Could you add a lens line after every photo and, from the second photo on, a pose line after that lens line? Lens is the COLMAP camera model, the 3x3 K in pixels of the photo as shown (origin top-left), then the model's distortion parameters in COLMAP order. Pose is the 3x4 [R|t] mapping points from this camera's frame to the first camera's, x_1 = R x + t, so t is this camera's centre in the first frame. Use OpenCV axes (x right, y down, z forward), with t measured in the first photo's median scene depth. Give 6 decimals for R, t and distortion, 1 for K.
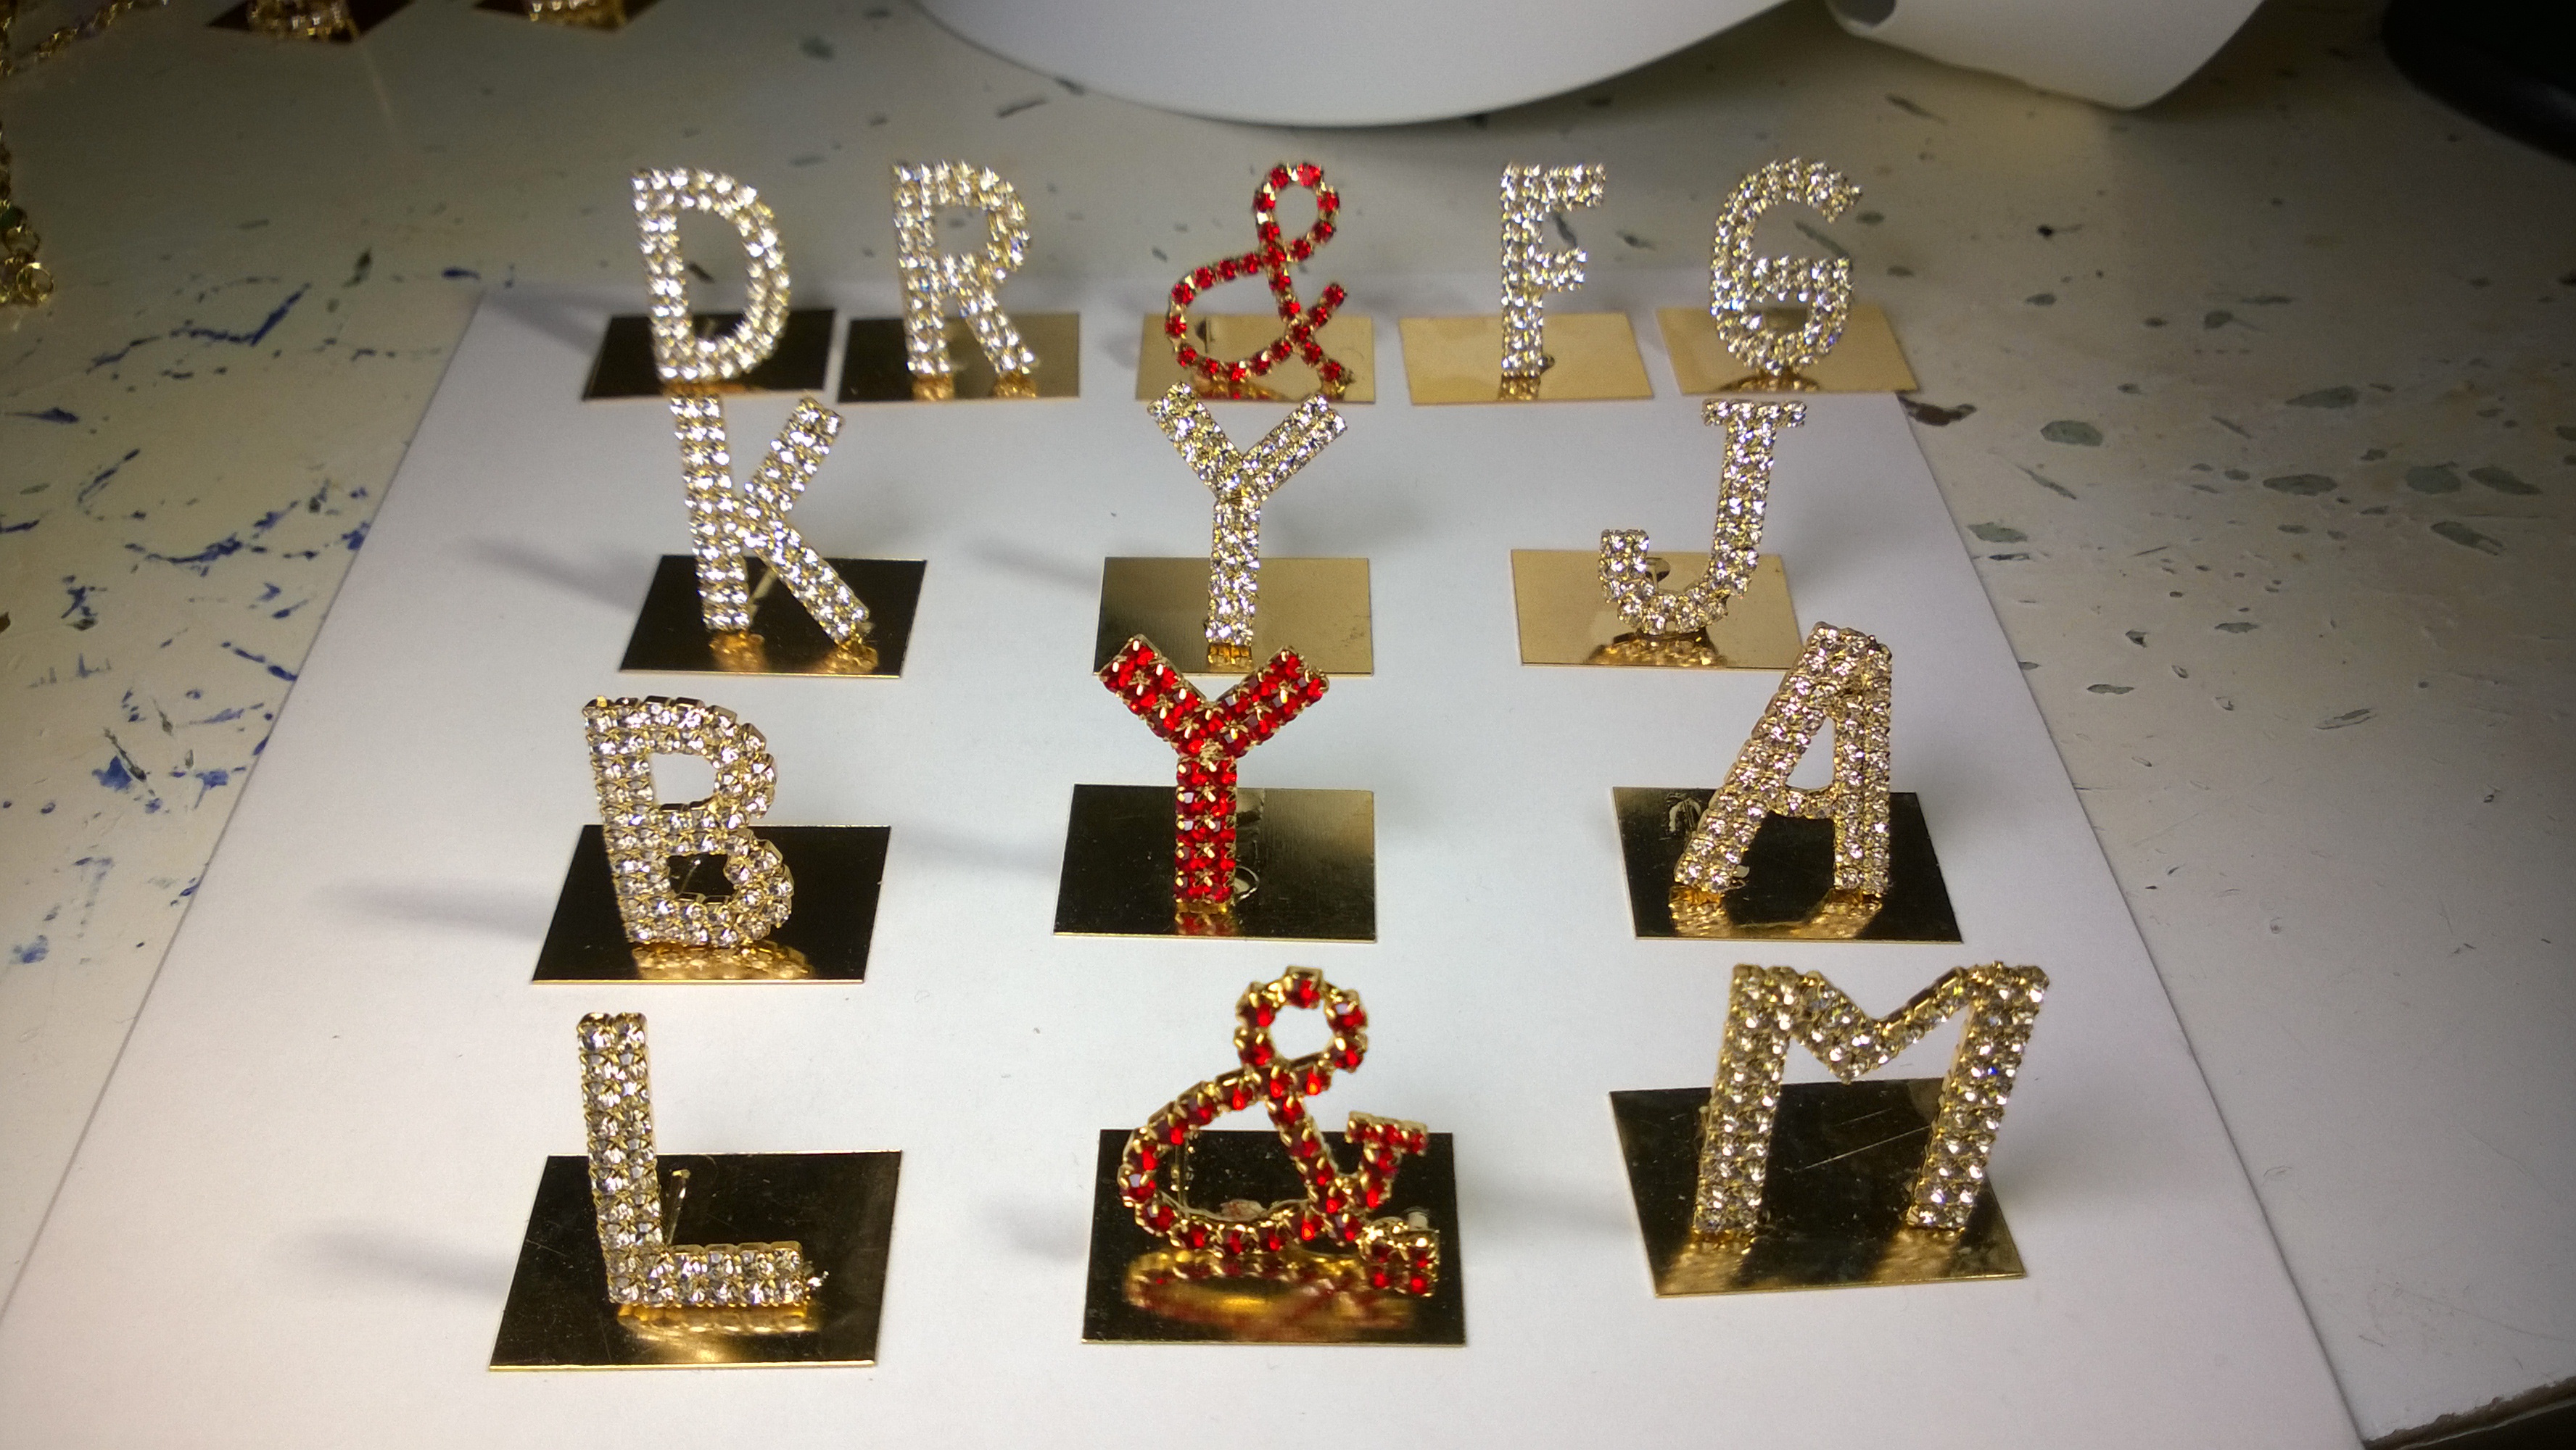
lens RADIAL K [[2004.6, 0, 1257.8], [0, 2004.6, 780.9], [0, 0, 1]] dist [0.010909, -0.095328]
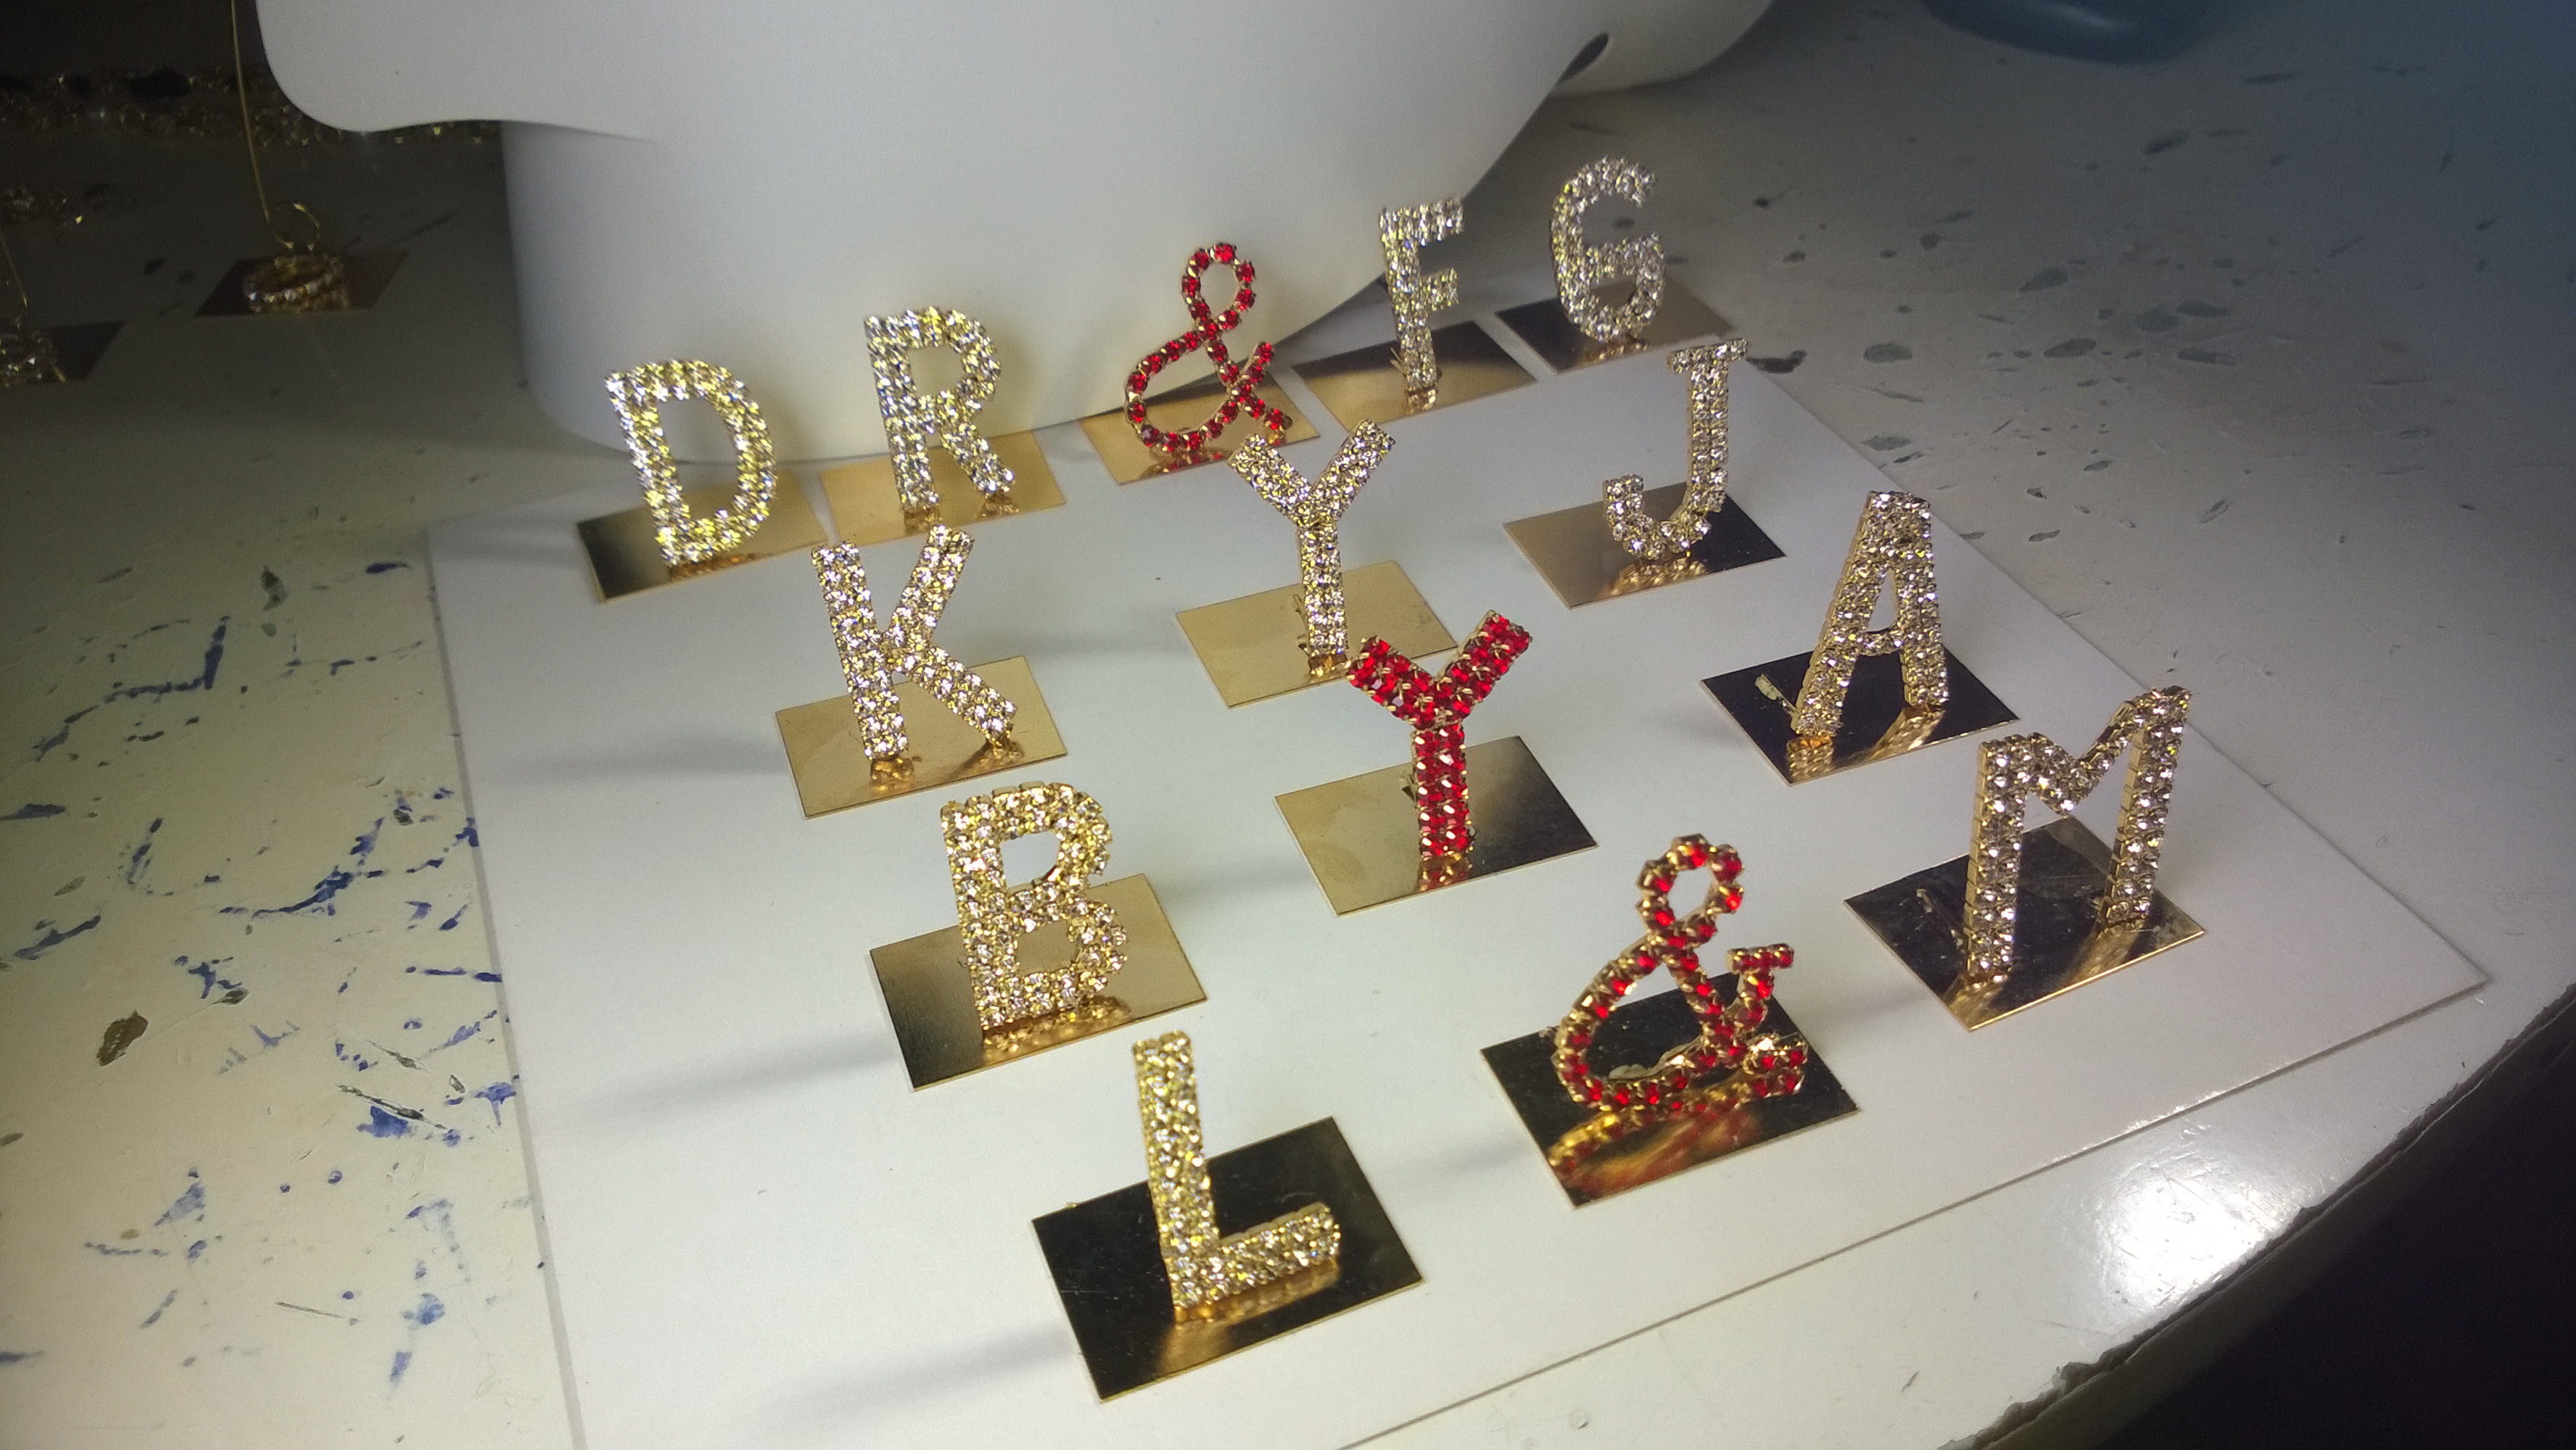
lens RADIAL K [[2004.6, 0, 1257.8], [0, 2004.6, 780.9], [0, 0, 1]] dist [0.010909, -0.095328]
pose [[0.932371, -0.260311, 0.250843, -0.470248], [0.273641, 0.961641, -0.019171, 0.013967], [-0.236230, 0.086515, 0.967838, -0.097020]]
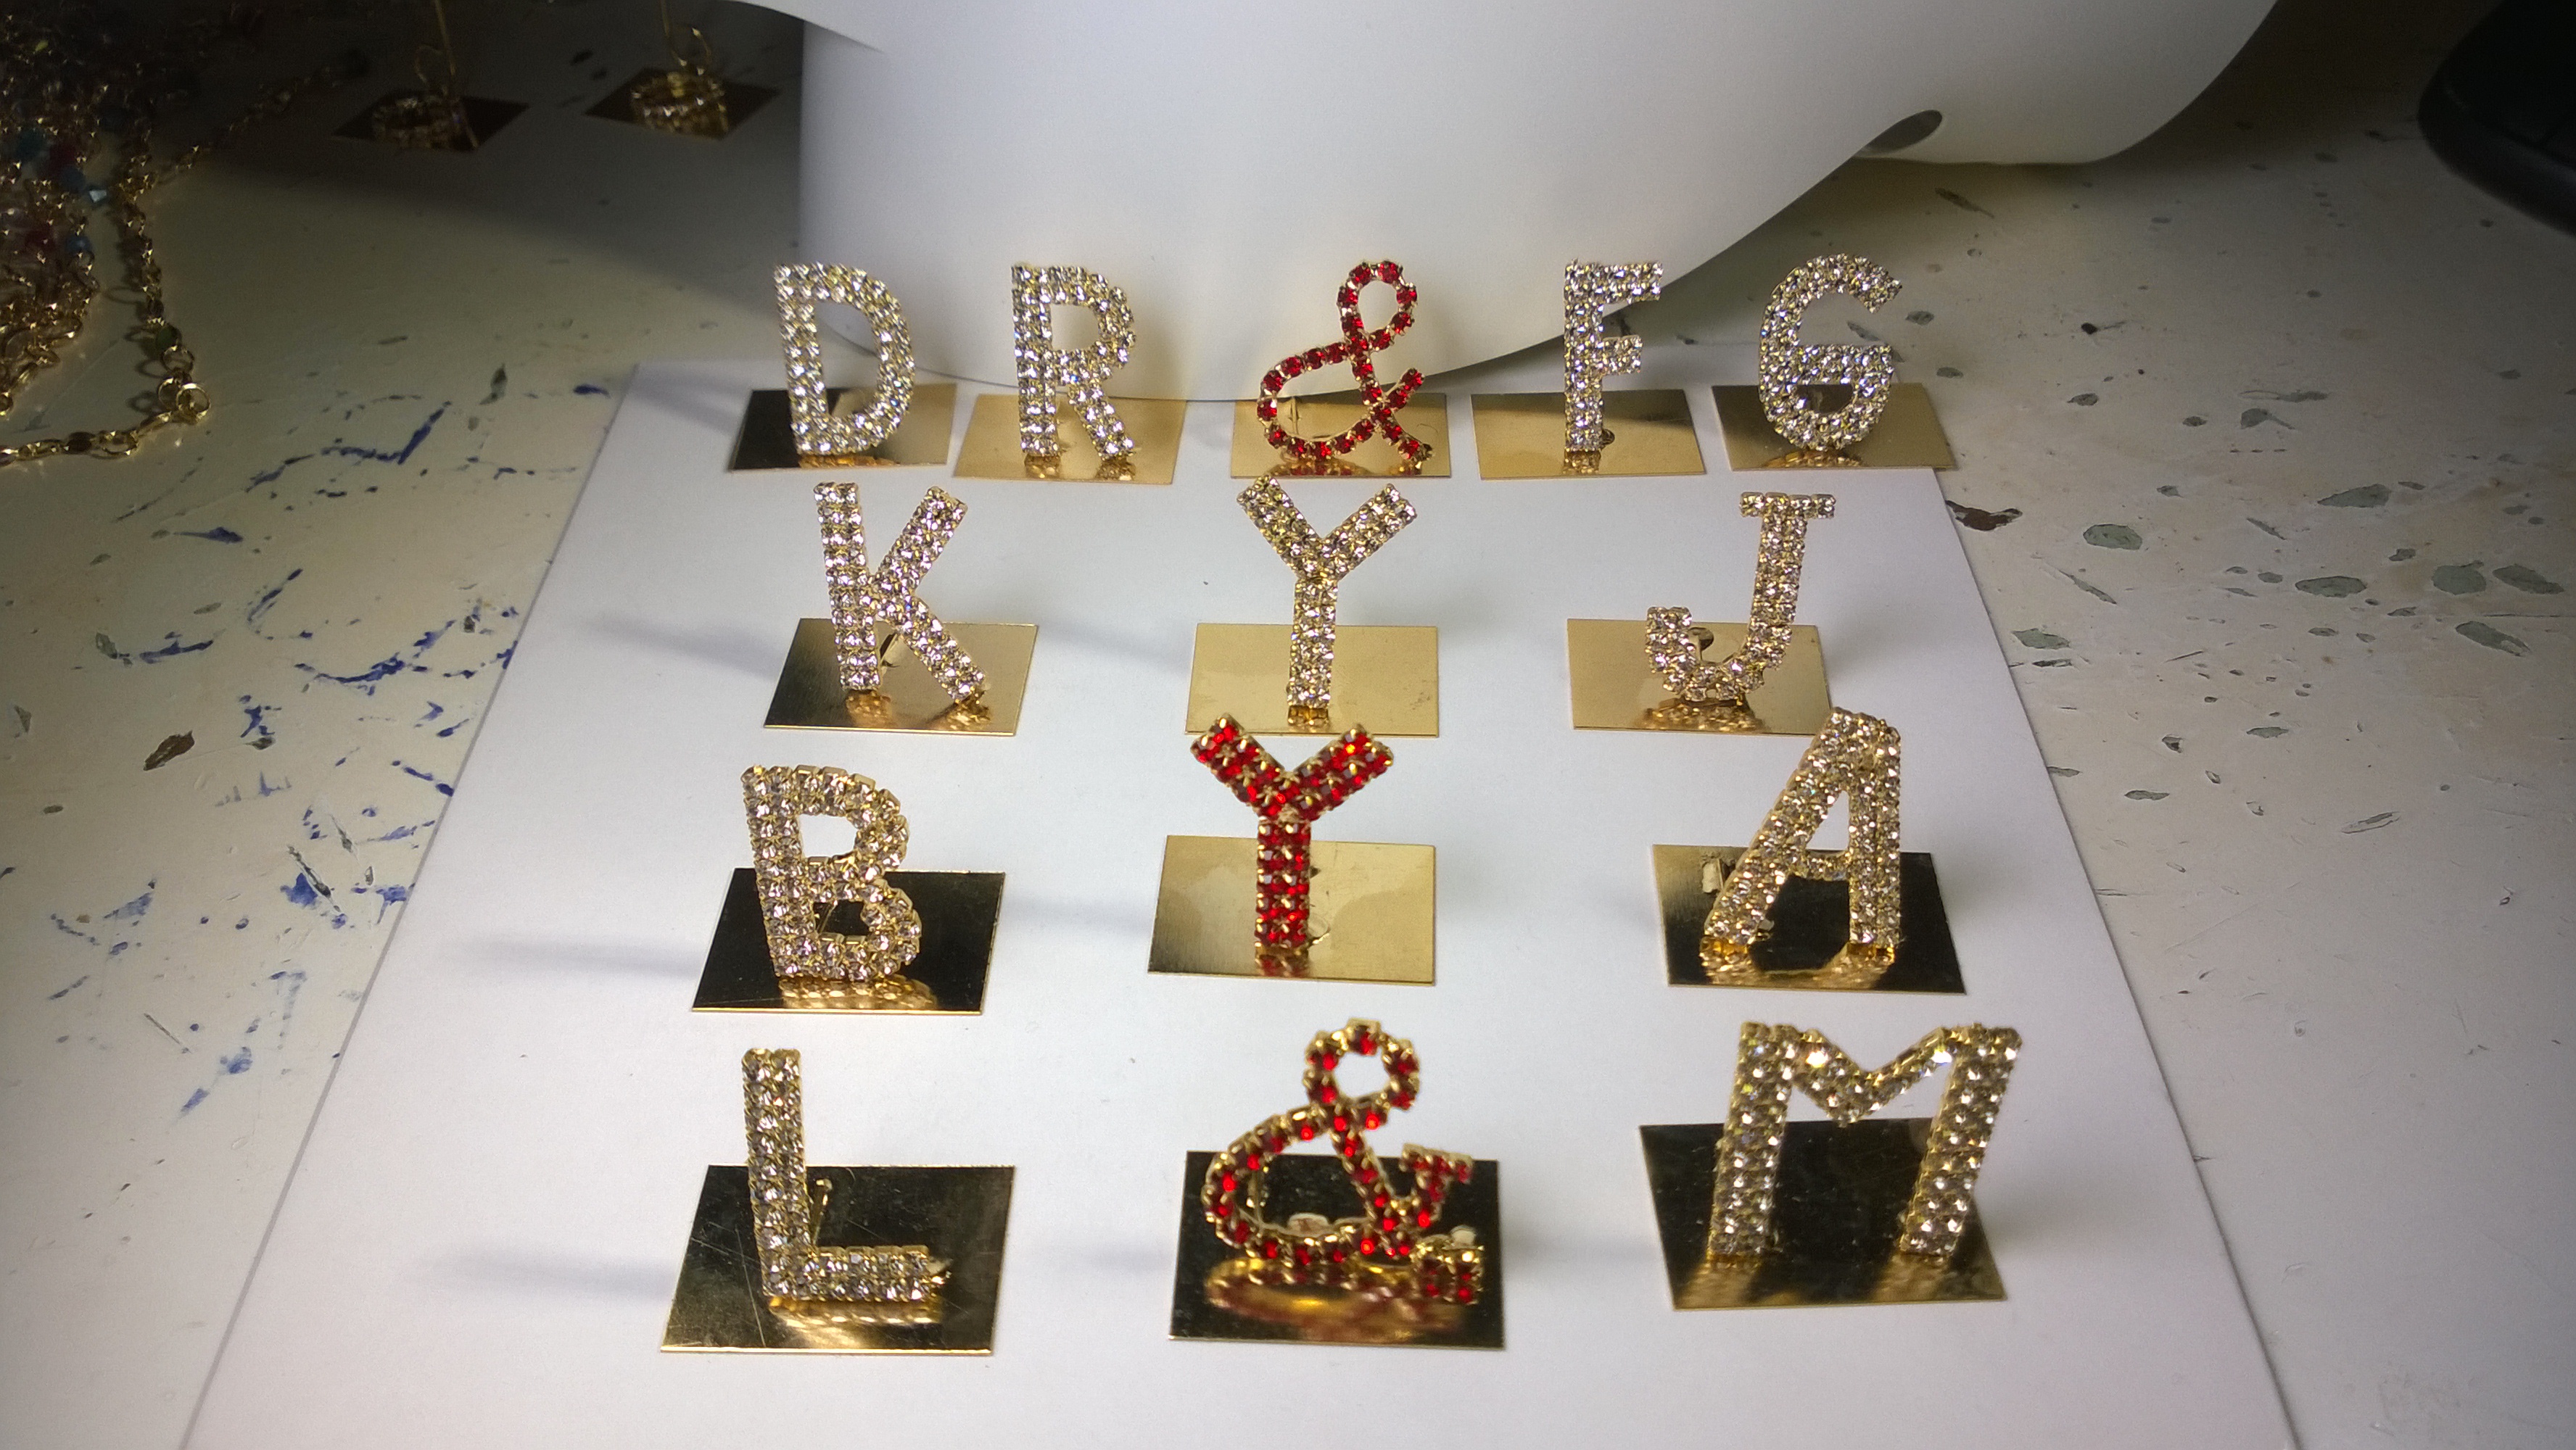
lens RADIAL K [[2004.6, 0, 1257.8], [0, 2004.6, 780.9], [0, 0, 1]] dist [0.010909, -0.095328]
pose [[0.998814, 0.010513, -0.047540, 0.014150], [-0.010110, 0.999911, 0.008701, -0.049484], [0.047627, -0.008211, 0.998831, -0.141879]]
